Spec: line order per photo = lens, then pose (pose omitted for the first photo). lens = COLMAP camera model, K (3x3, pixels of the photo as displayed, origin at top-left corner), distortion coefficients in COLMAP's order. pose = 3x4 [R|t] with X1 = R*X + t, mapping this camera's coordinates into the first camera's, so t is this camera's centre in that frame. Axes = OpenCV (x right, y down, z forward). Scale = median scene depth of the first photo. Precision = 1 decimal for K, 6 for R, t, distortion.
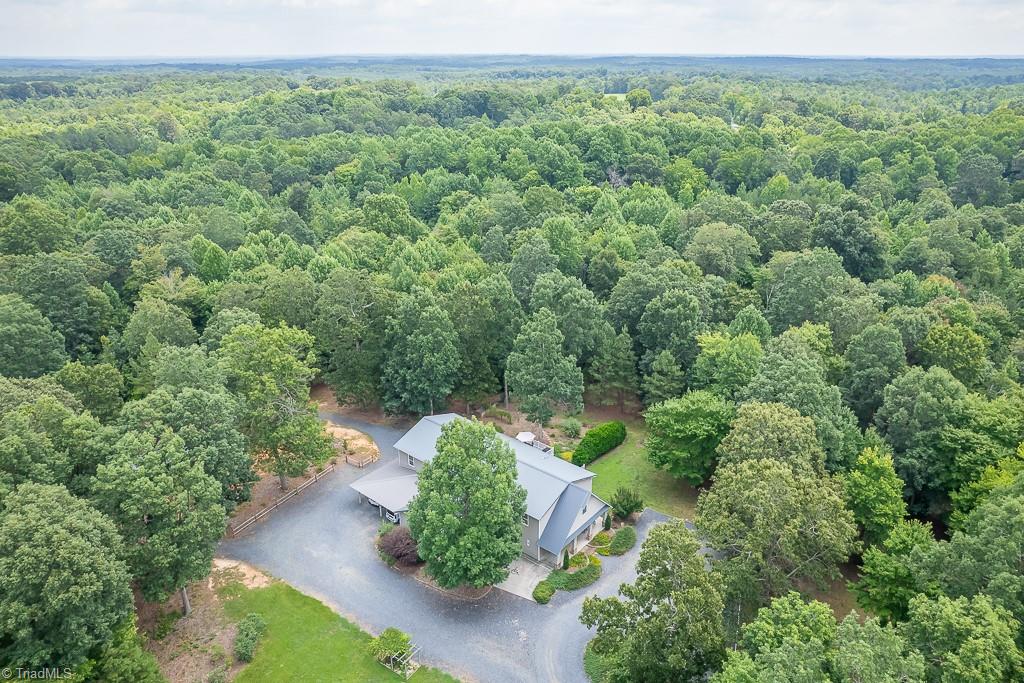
lens RADIAL K [[716.3, 0, 512.0], [0, 716.3, 341.5], [0, 0, 1]] dist [-0.000954, 0.000661]
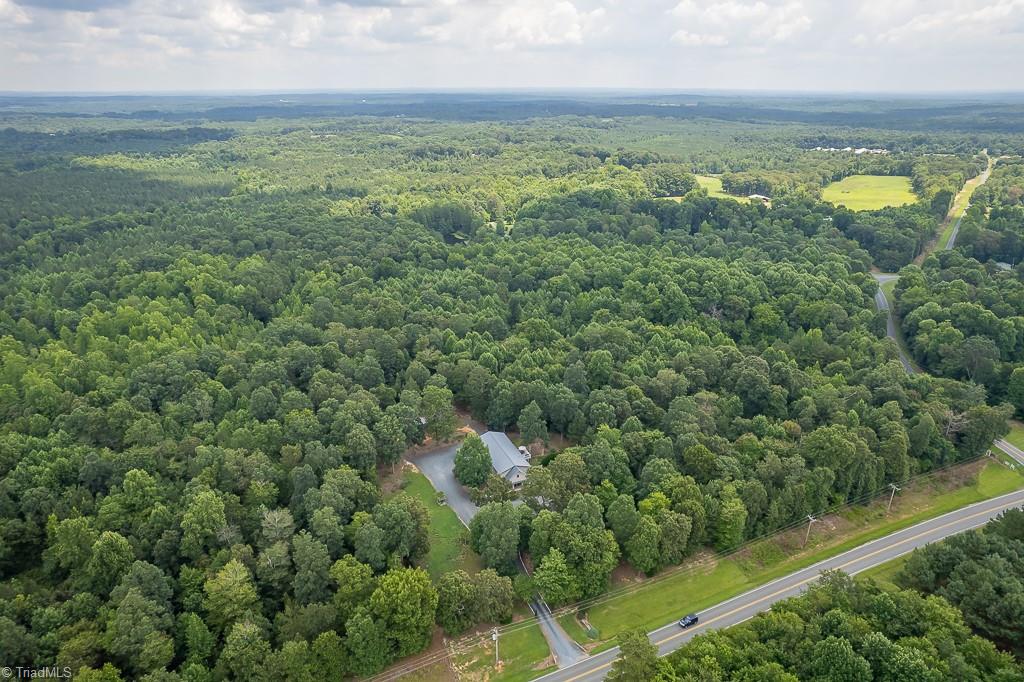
lens RADIAL K [[716.3, 0, 512.0], [0, 716.3, 341.0], [0, 0, 1]] dist [-0.000954, 0.000661]
pose [[0.888334, 0.177244, -0.423612, 1.297785], [-0.181769, 0.982881, 0.030071, -0.406017], [0.421690, 0.050286, 0.905345, -1.747492]]
